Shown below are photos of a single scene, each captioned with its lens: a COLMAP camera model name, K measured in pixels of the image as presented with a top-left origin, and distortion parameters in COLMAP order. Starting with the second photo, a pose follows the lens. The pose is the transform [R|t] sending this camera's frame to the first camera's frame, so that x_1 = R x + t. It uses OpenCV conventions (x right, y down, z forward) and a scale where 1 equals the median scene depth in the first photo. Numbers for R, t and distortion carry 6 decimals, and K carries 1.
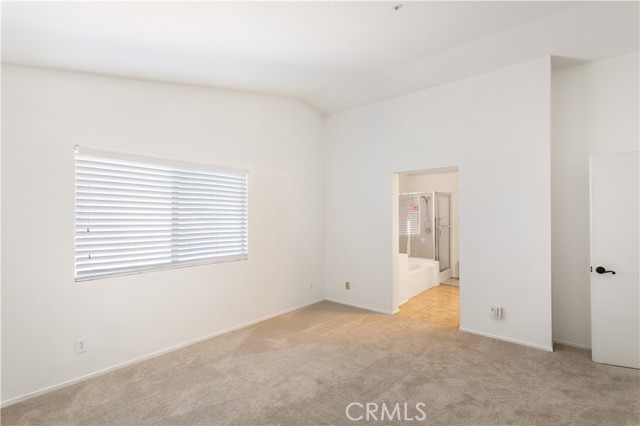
lens RADIAL K [[307.1, 0, 319.8], [0, 307.1, 215.1], [0, 0, 1]] dist [0.014607, -0.000007]
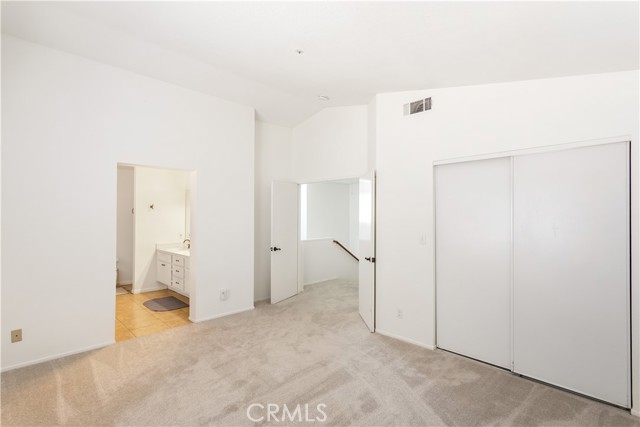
lens RADIAL K [[307.1, 0, 319.8], [0, 307.1, 215.6], [0, 0, 1]] dist [0.014607, -0.000007]
pose [[0.078577, 0.008012, 0.996876, -0.632246], [-0.002565, 0.999966, -0.007835, 0.005832], [-0.996905, -0.001941, 0.078595, 0.521314]]
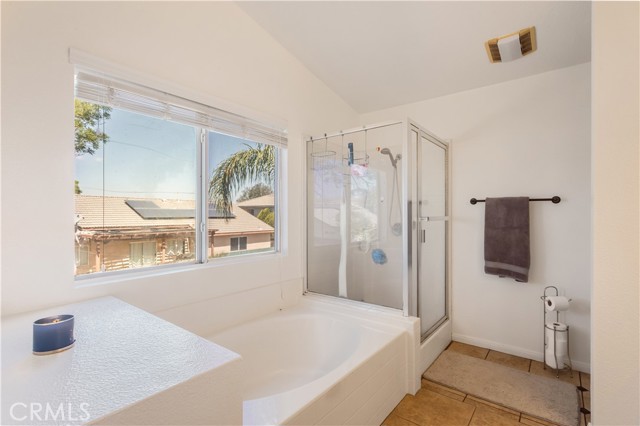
lens RADIAL K [[307.1, 0, 319.8], [0, 307.1, 215.1], [0, 0, 1]] dist [0.014607, -0.000007]
pose [[0.998276, 0.002280, 0.058645, 0.426968], [-0.002853, 0.999949, 0.009686, 0.051963], [-0.058620, -0.009837, 0.998232, 1.112184]]
